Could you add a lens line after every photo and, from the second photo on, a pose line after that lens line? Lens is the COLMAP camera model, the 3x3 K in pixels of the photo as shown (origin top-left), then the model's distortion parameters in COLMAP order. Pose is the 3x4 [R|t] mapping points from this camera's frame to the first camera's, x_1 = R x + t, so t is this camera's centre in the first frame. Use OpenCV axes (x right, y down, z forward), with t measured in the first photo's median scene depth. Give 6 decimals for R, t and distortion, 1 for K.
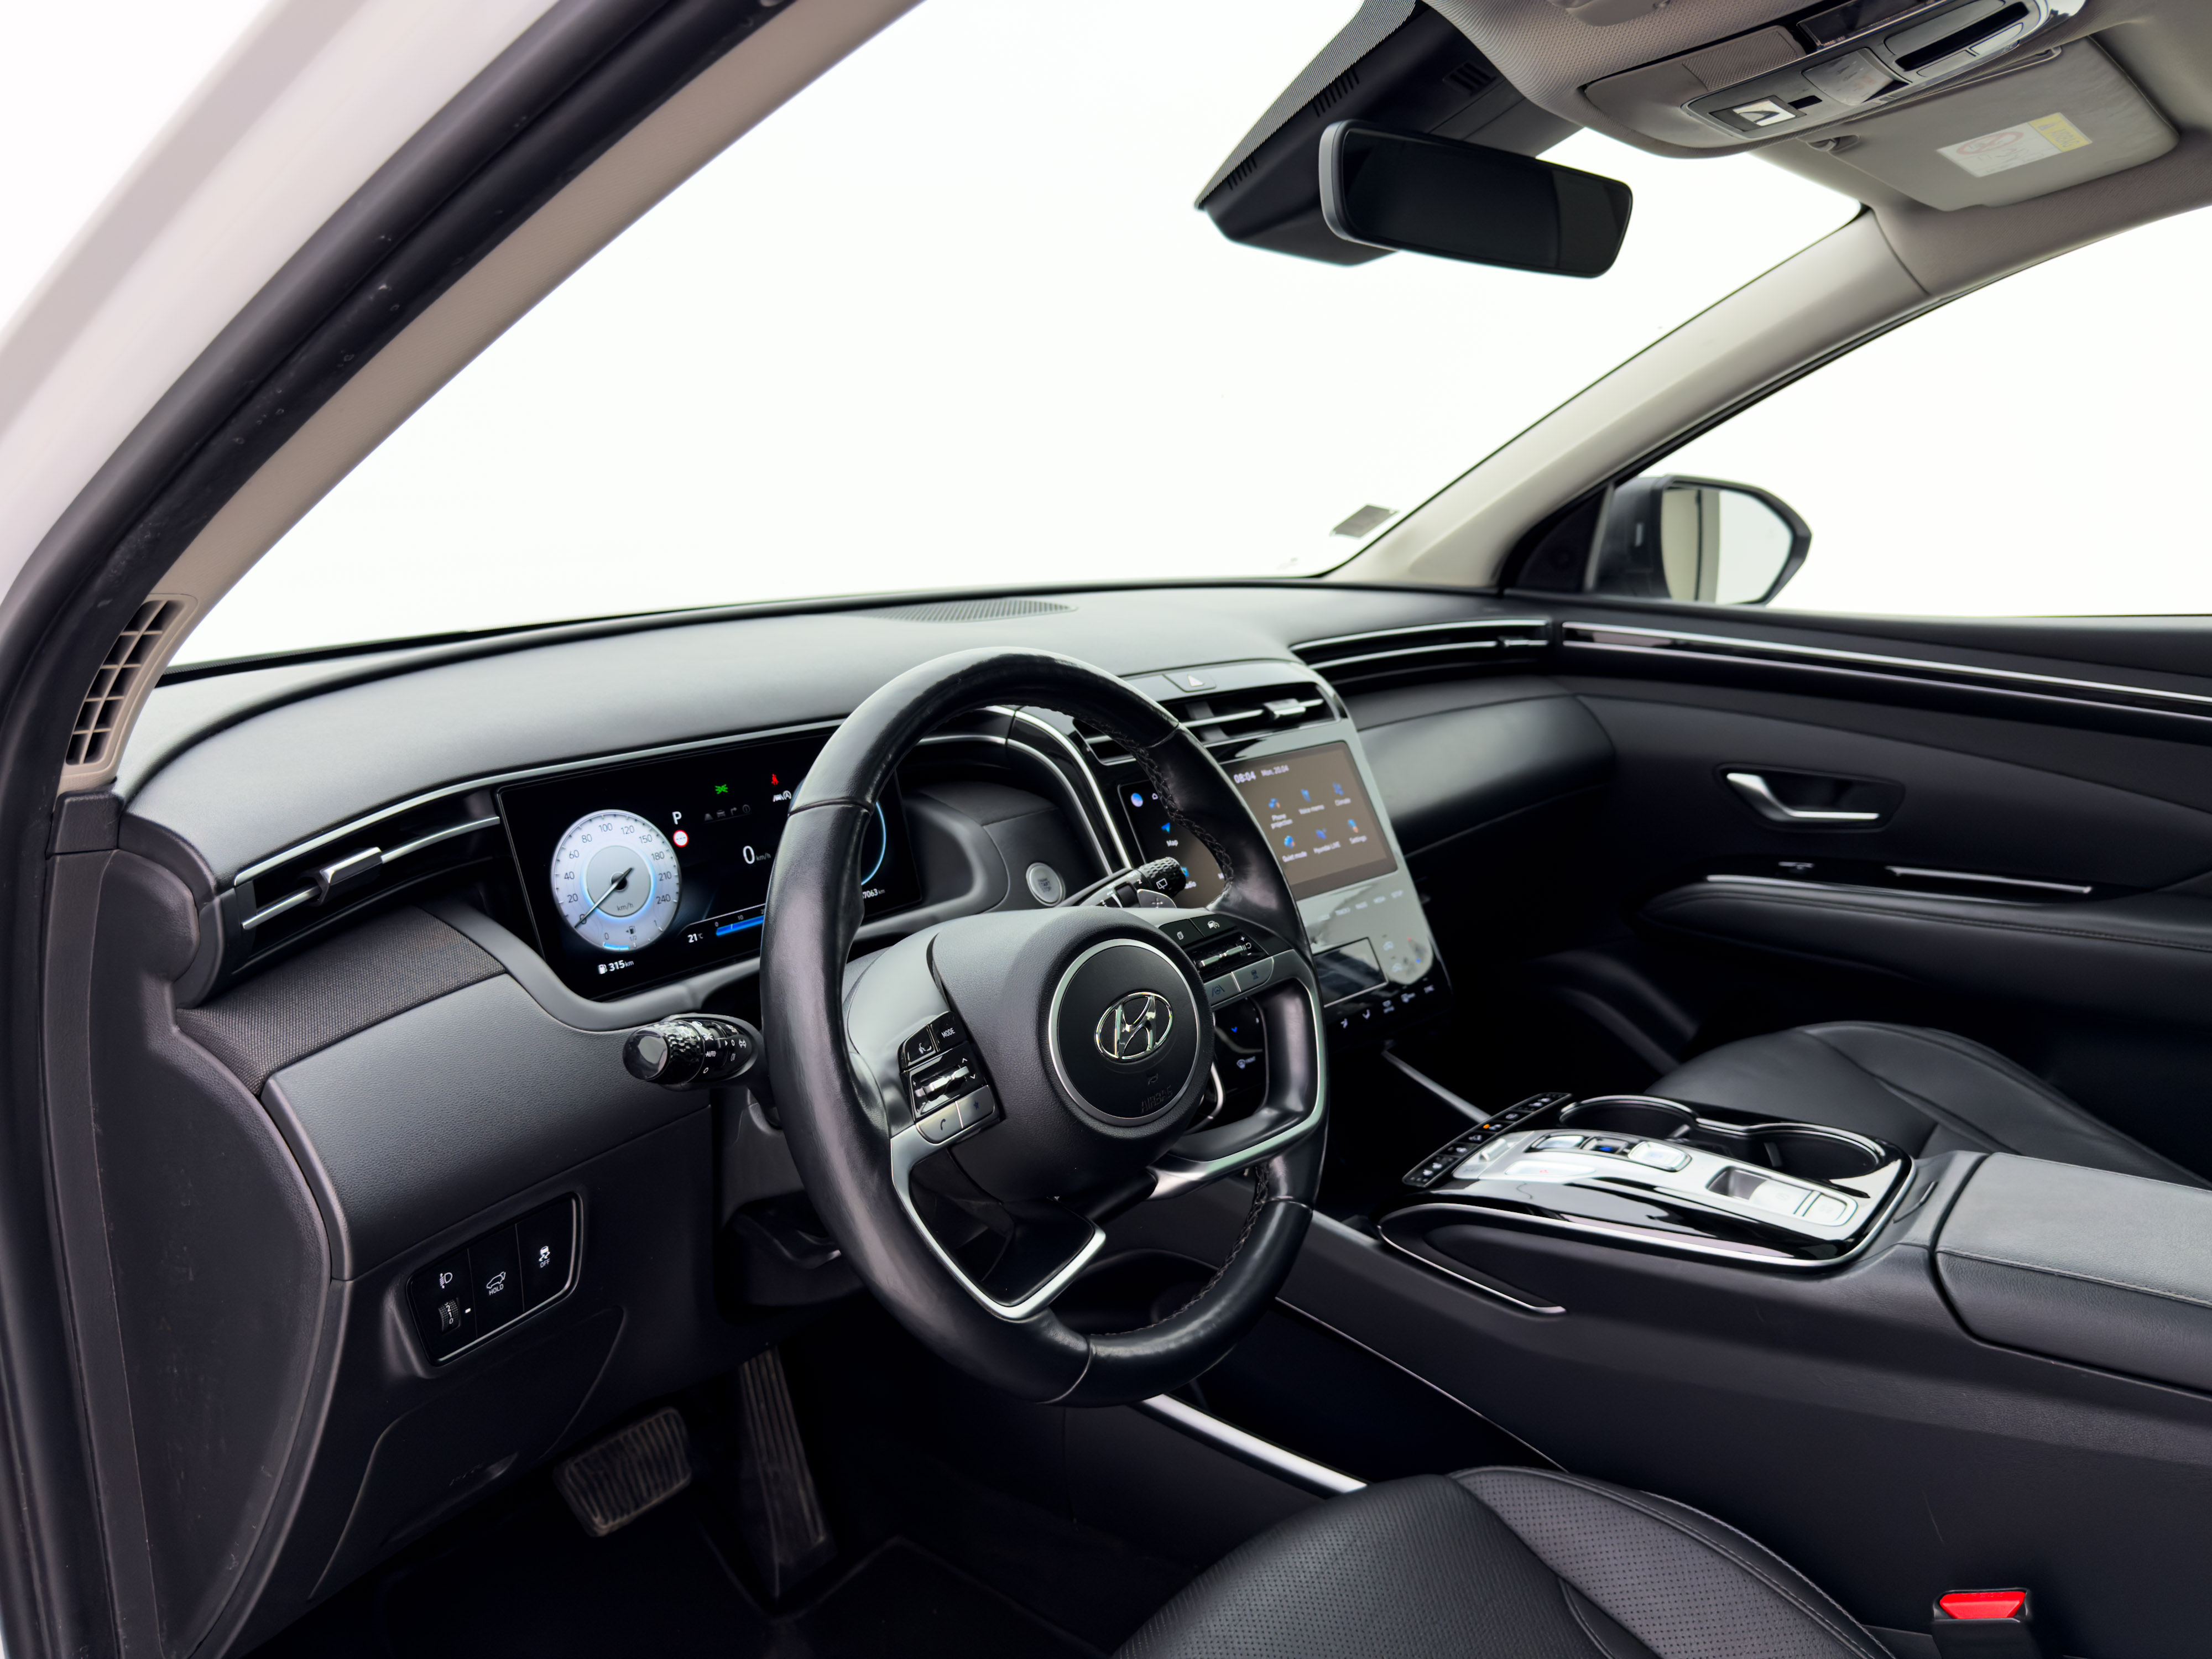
lens RADIAL K [[1518.7, 0, 1108.5], [0, 1518.7, 771.7], [0, 0, 1]] dist [-0.032004, -0.000720]
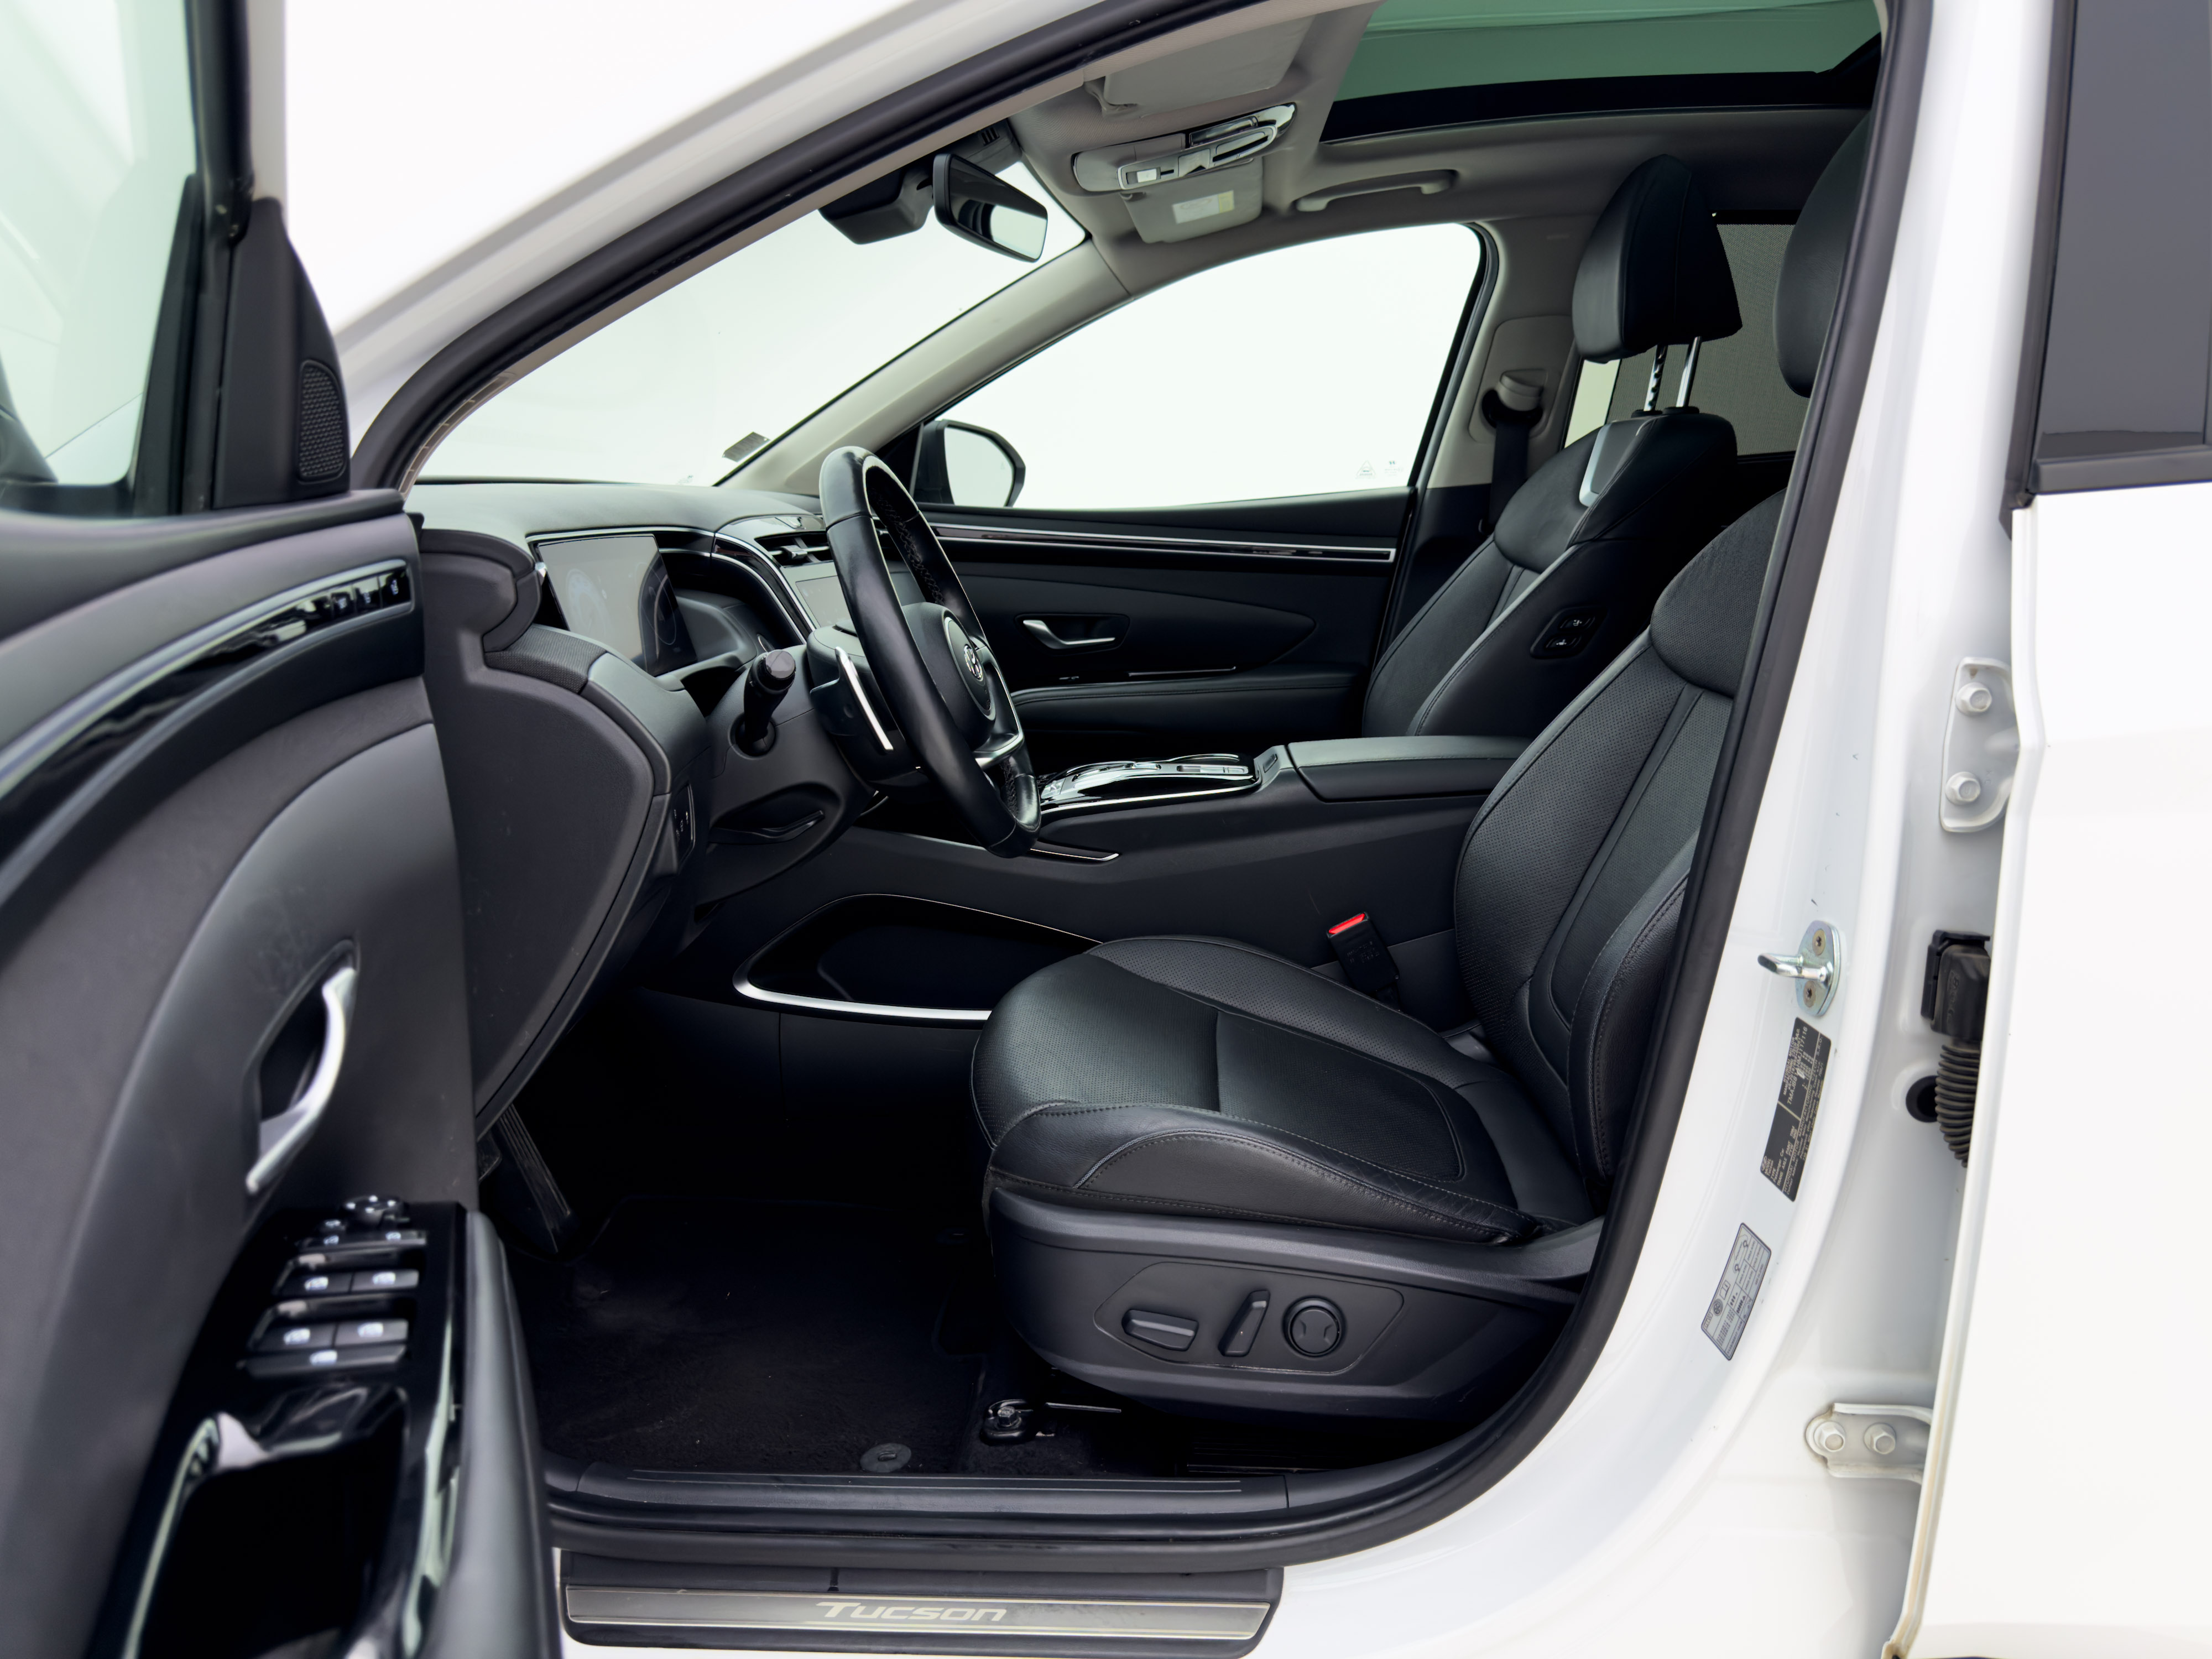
lens RADIAL K [[1504.1, 0, 1106.0], [0, 1504.1, 829.5], [0, 0, 1]] dist [0.002631, 0.000855]
pose [[0.800807, -0.124717, 0.585793, -0.661239], [0.109443, 0.992082, 0.061604, 0.198250], [-0.588838, 0.014779, 0.808116, -0.374478]]
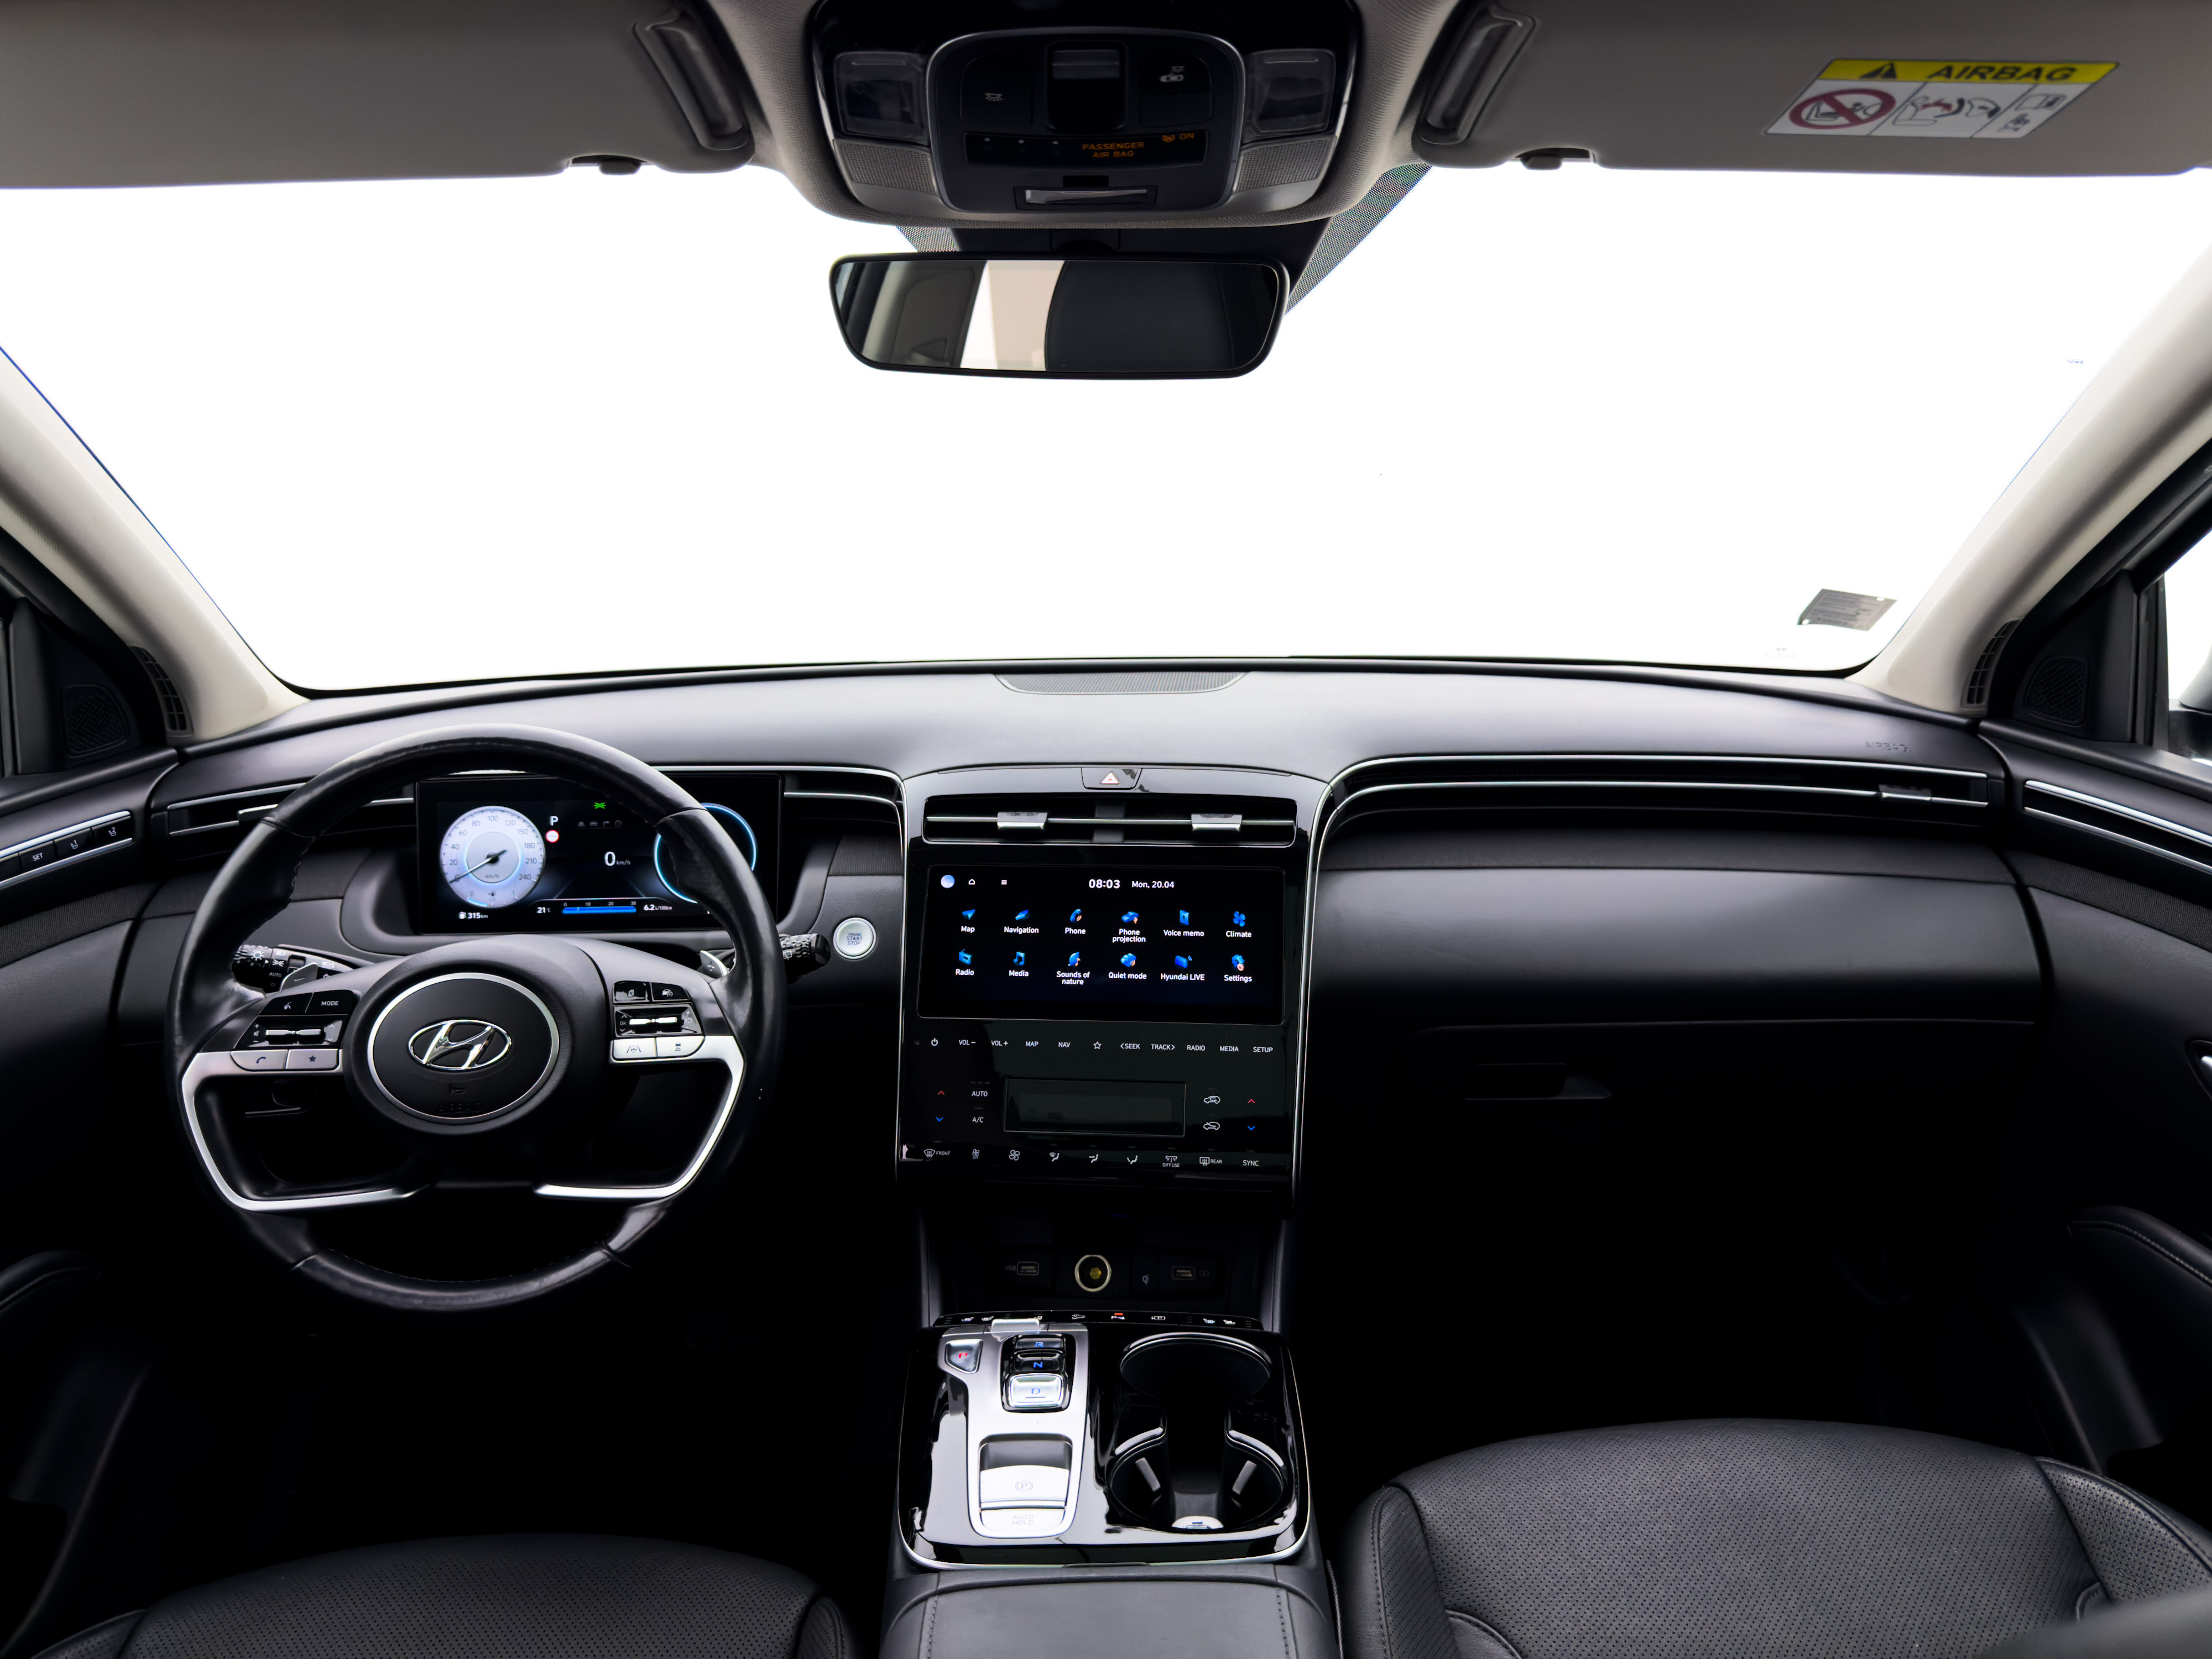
lens RADIAL K [[1504.1, 0, 1106.0], [0, 1504.1, 829.5], [0, 0, 1]] dist [0.002631, 0.000855]
pose [[0.653536, 0.162079, -0.739338, 0.874904], [-0.138803, 0.985902, 0.093437, -0.132163], [0.744059, 0.041558, 0.666820, 0.403375]]
